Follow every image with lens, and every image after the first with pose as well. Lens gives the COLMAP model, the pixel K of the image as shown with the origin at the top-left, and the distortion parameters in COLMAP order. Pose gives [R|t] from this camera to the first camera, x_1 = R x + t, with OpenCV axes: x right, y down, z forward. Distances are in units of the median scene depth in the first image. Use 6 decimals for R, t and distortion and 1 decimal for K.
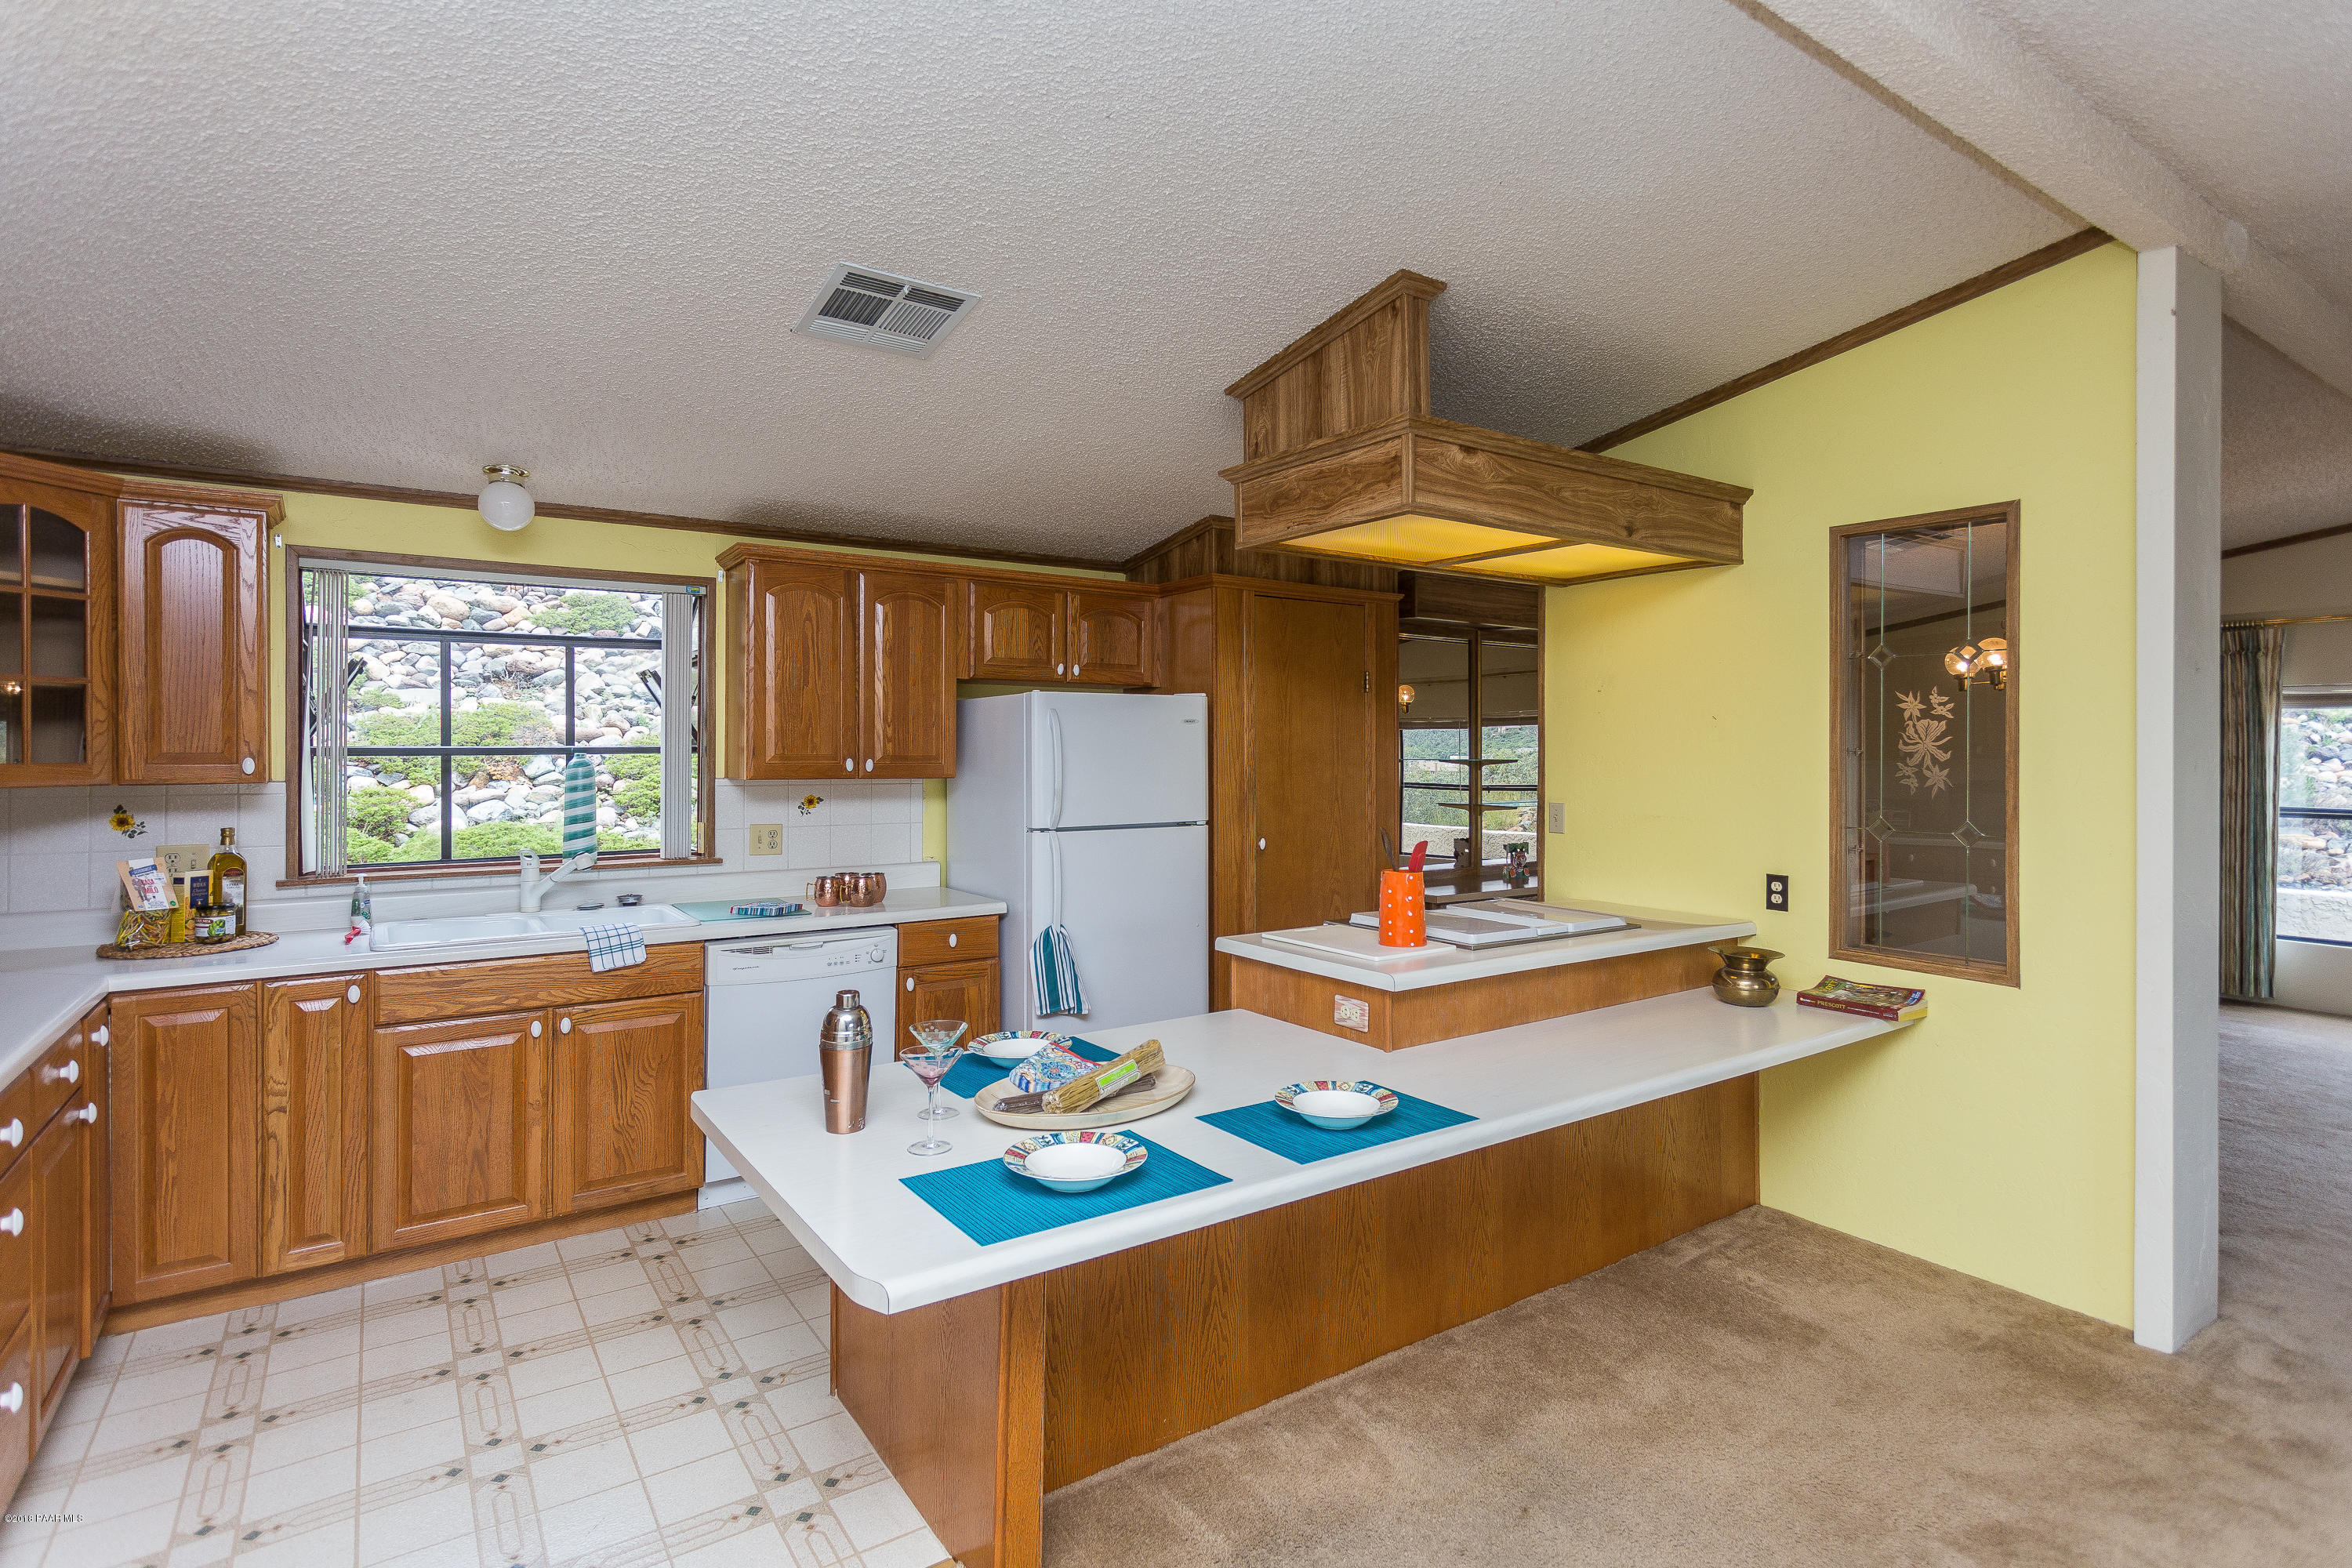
lens RADIAL K [[1140.4, 0, 1221.0], [0, 1140.4, 757.1], [0, 0, 1]] dist [0.005169, 0.002113]
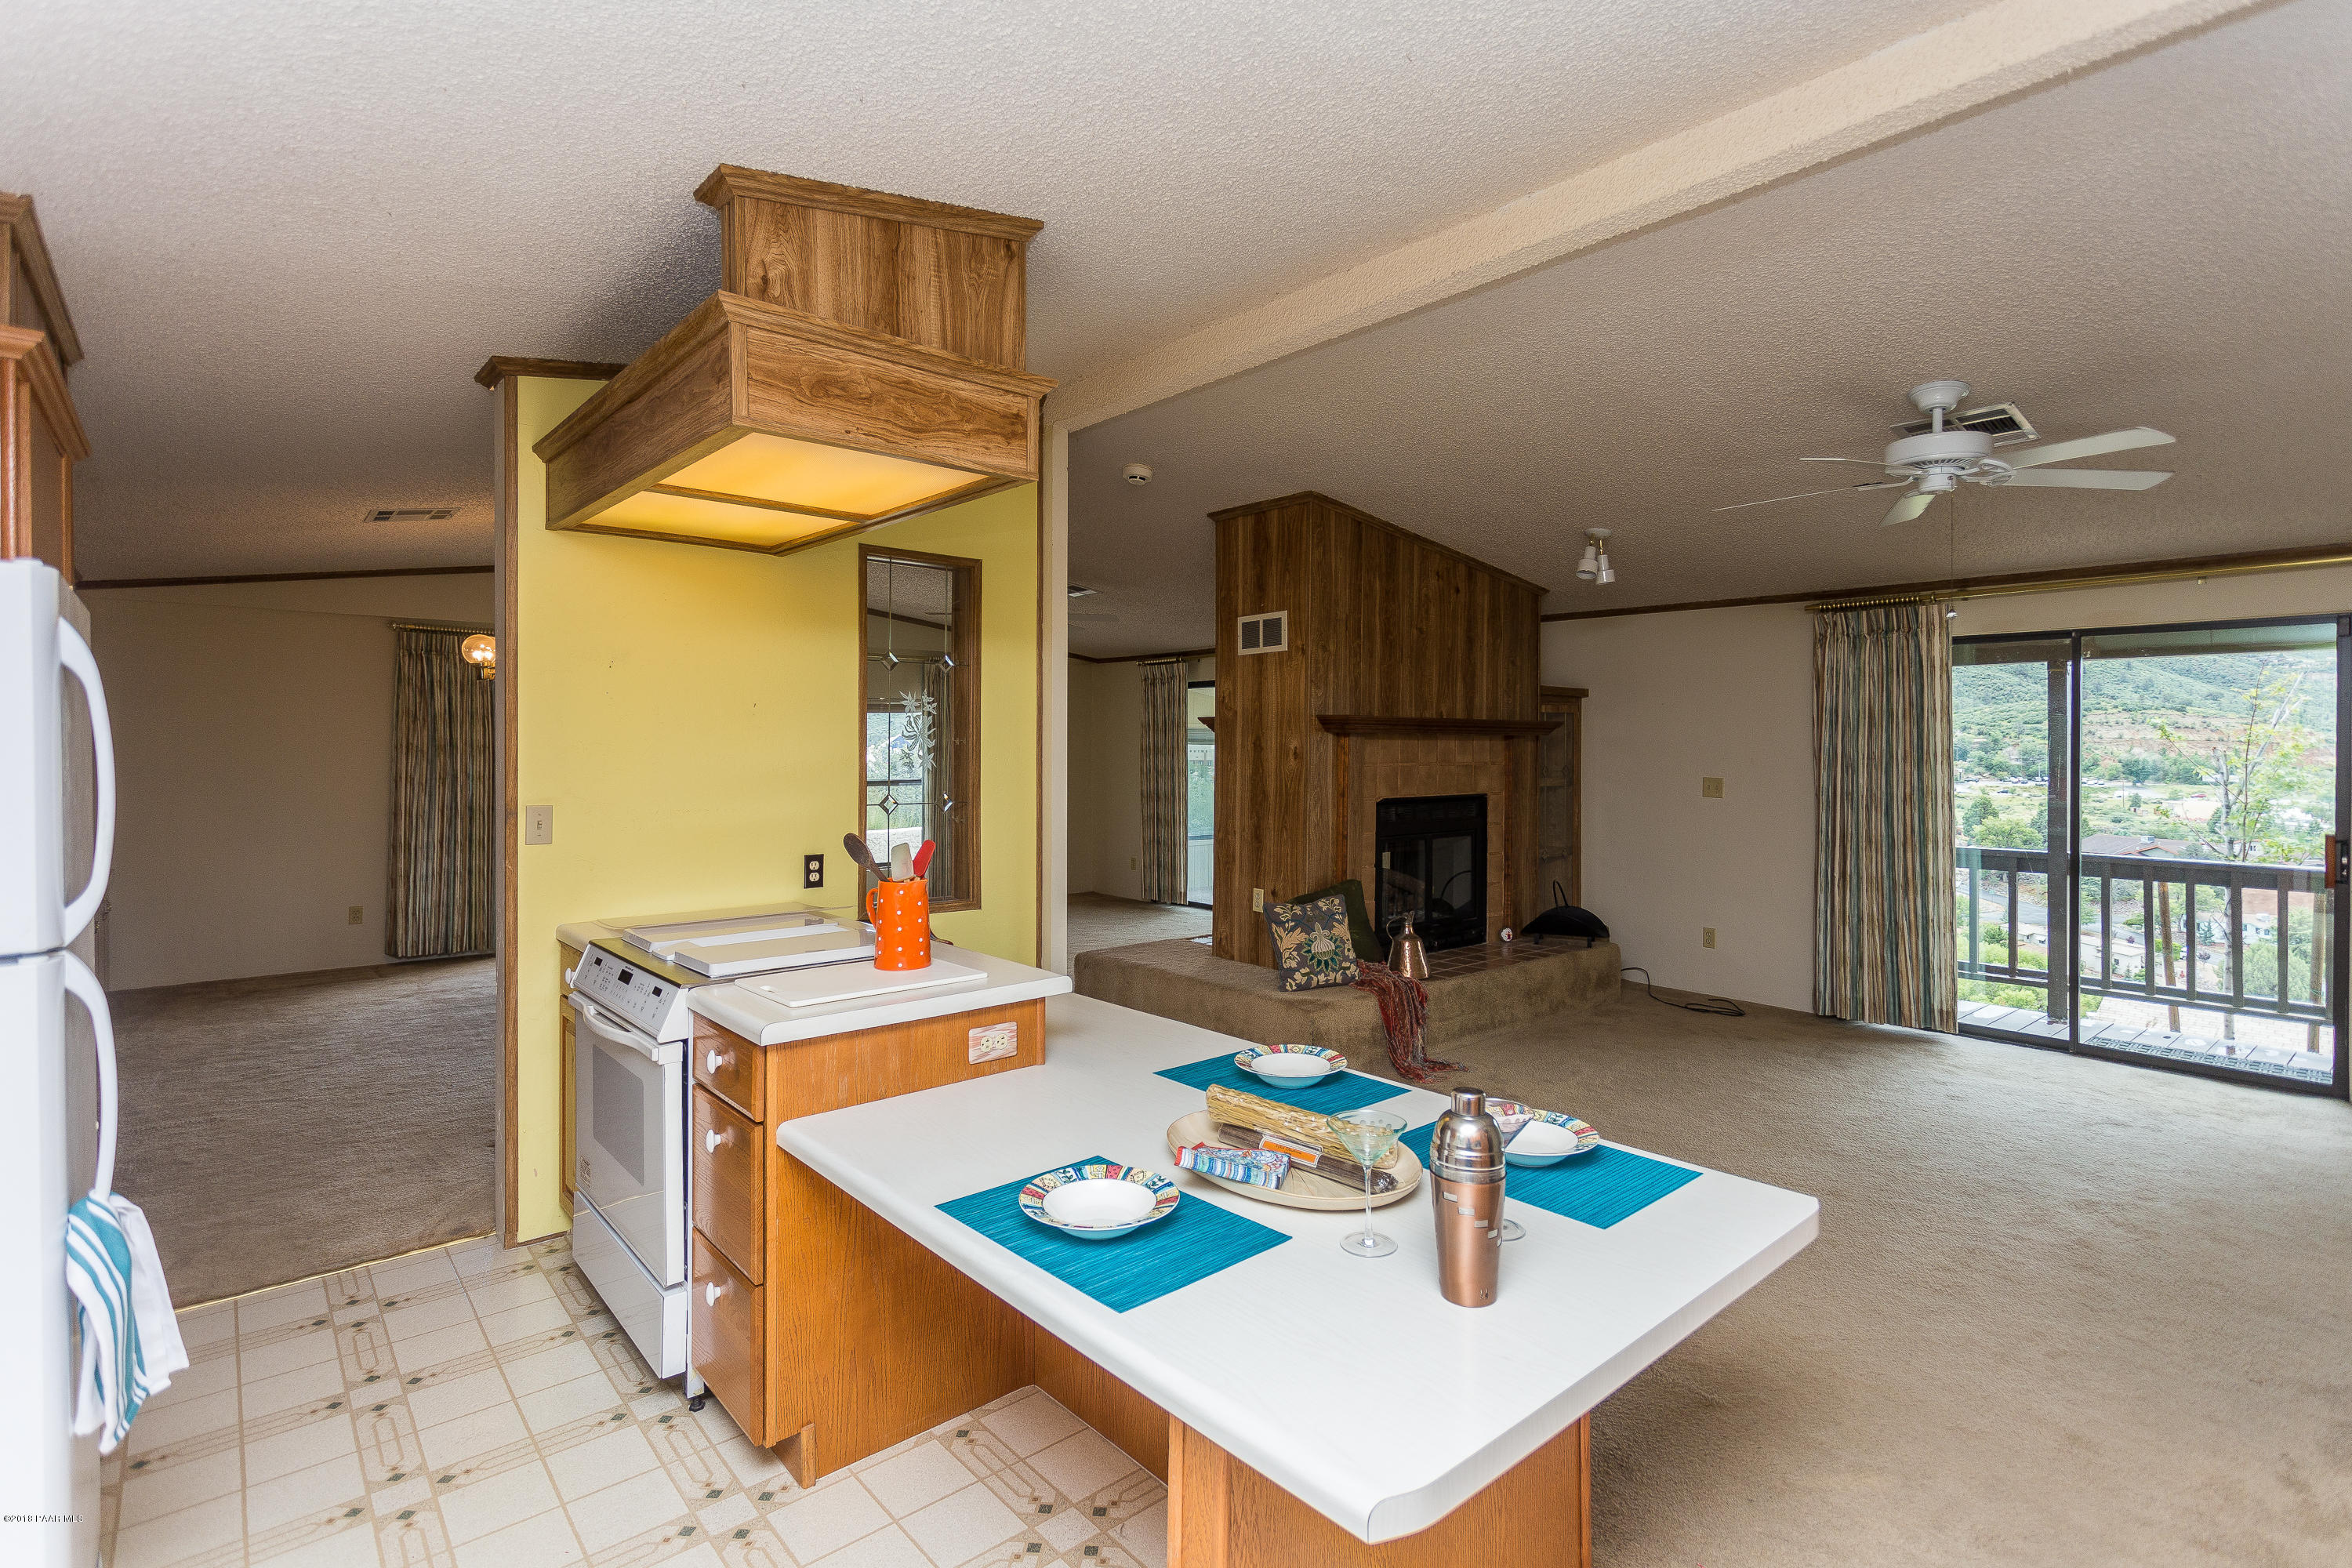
lens RADIAL K [[1140.4, 0, 1188.2], [0, 1140.4, 749.6], [0, 0, 1]] dist [0.005169, 0.002113]
pose [[-0.073665, -0.008509, 0.997247, -0.569892], [0.003824, 0.999954, 0.008814, -0.002787], [-0.997276, 0.004462, -0.073629, 0.694202]]
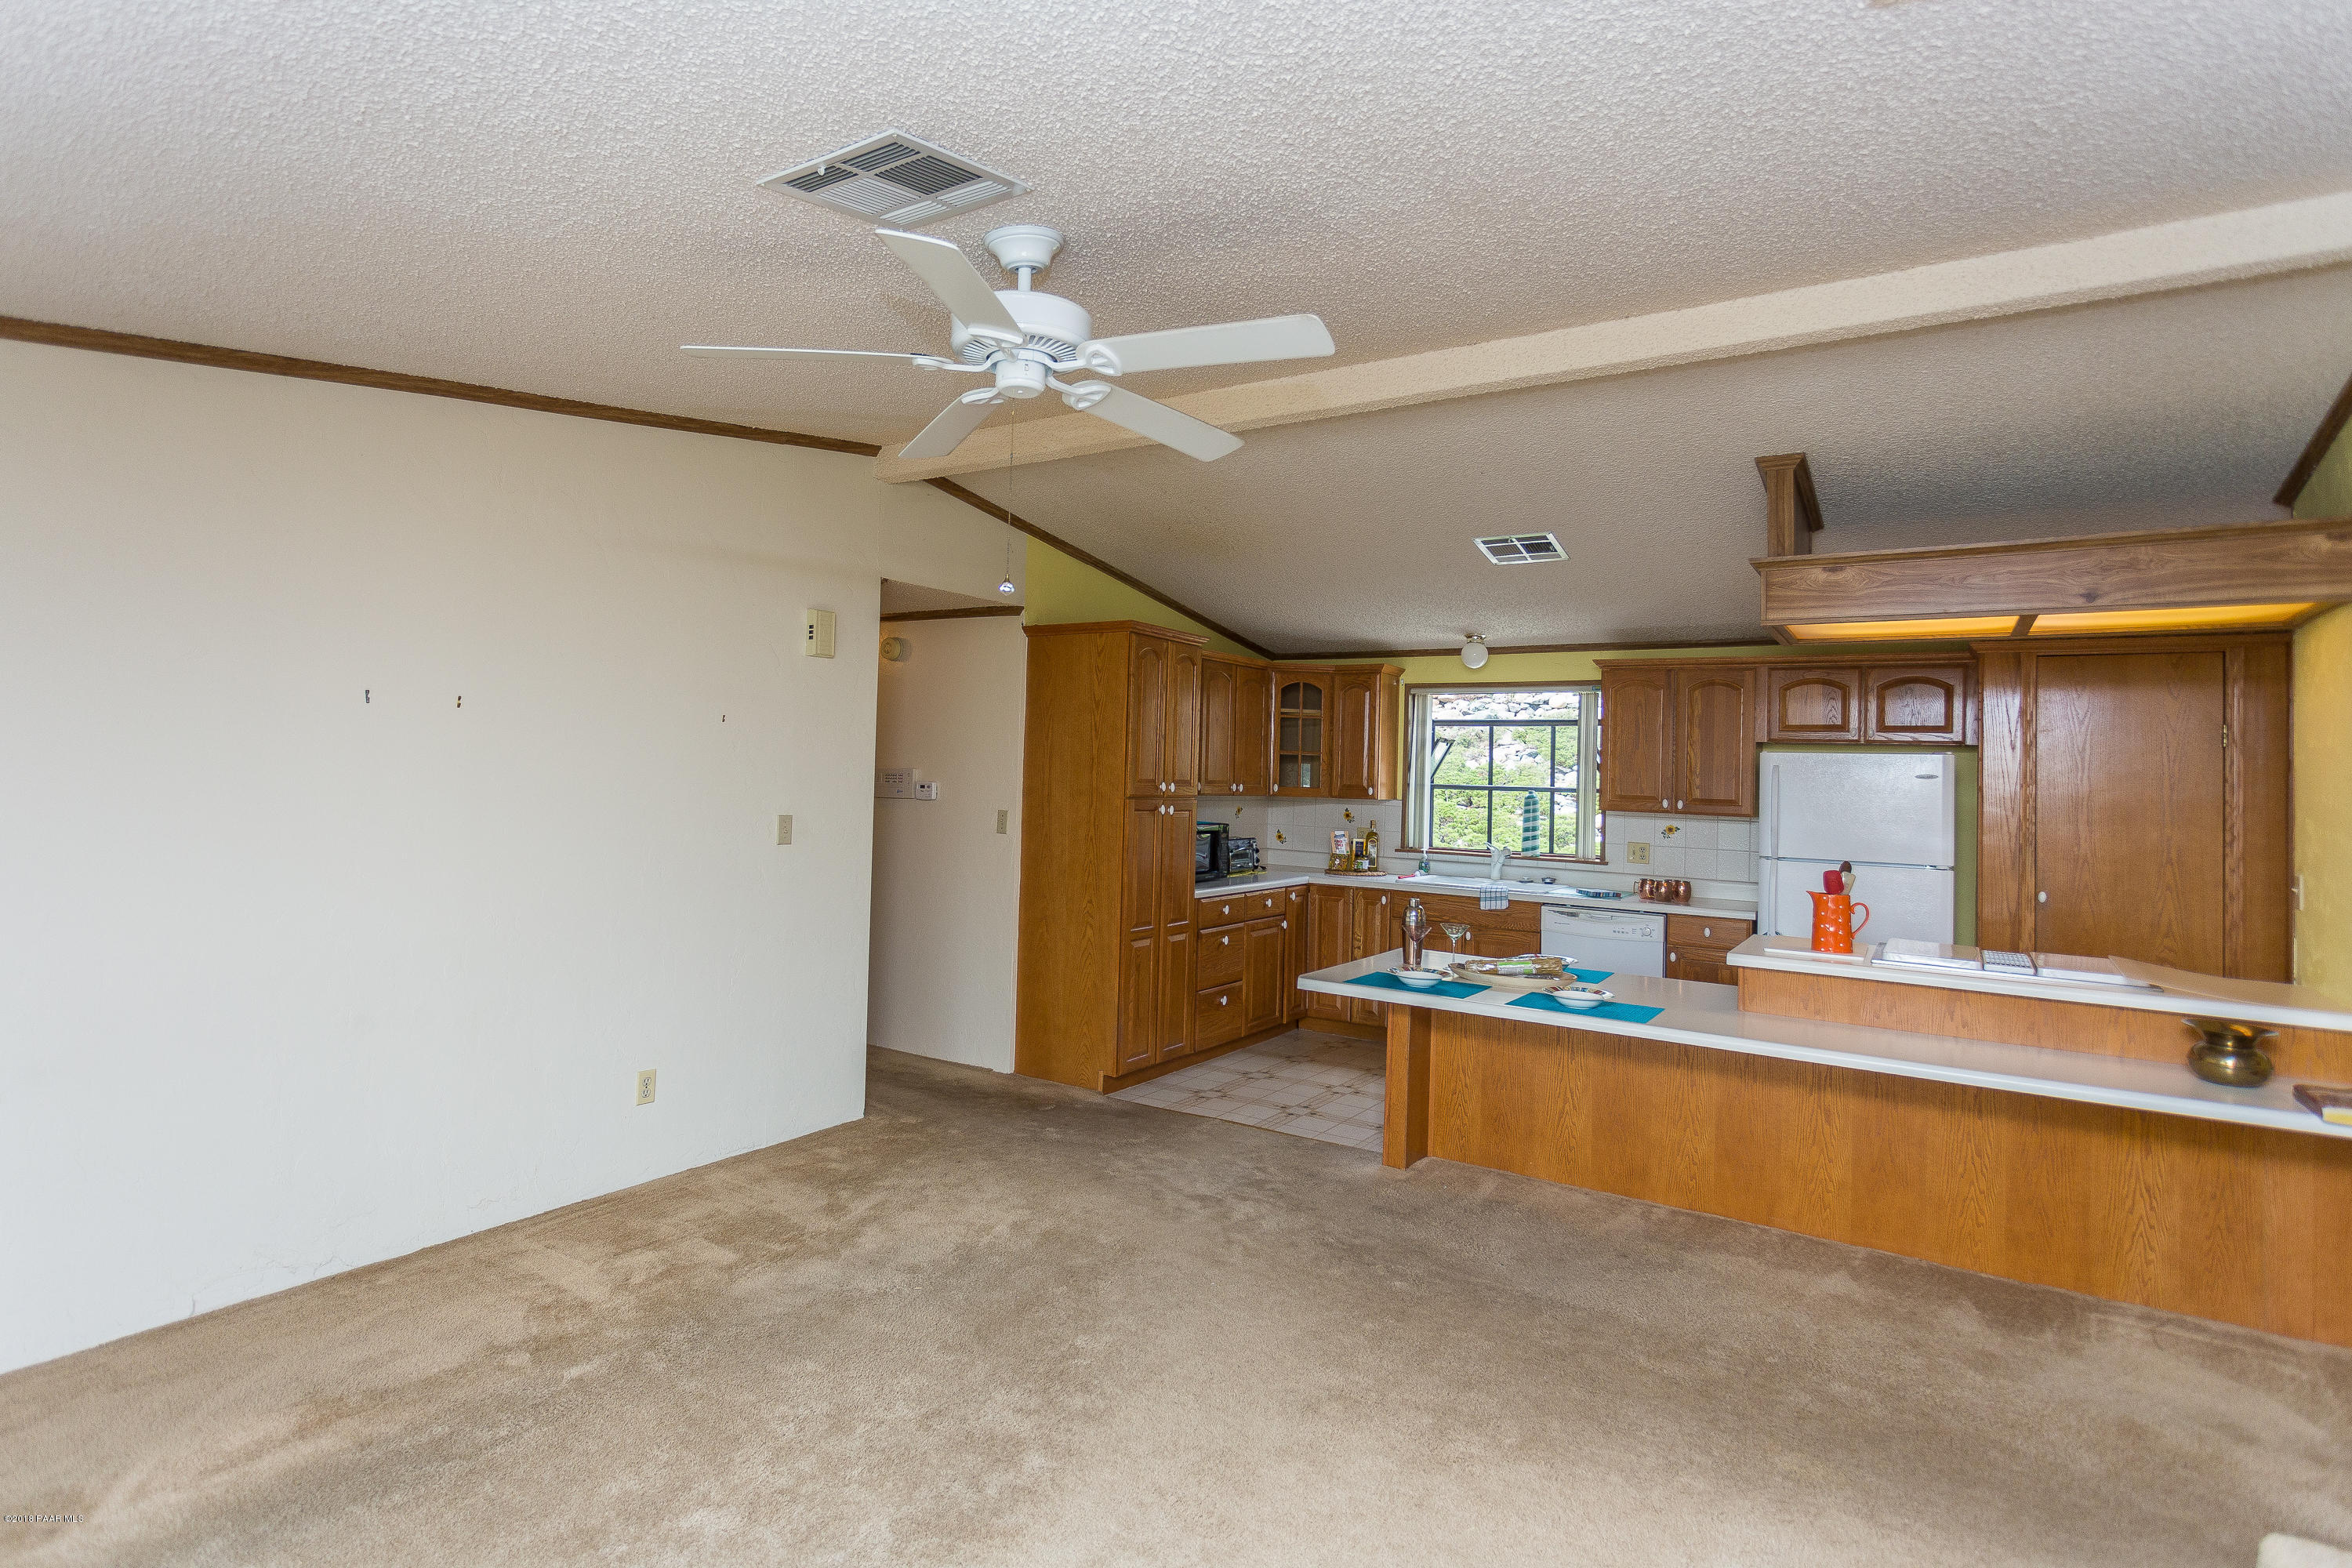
lens RADIAL K [[1216.0, 0, 1156.3], [0, 1216.0, 769.0], [0, 0, 1]] dist [-0.003270, 0.002164]
pose [[0.356296, 0.005810, -0.934355, 0.916709], [-0.035262, 0.999352, -0.007232, -0.002812], [0.933708, 0.035524, 0.356270, -0.156063]]
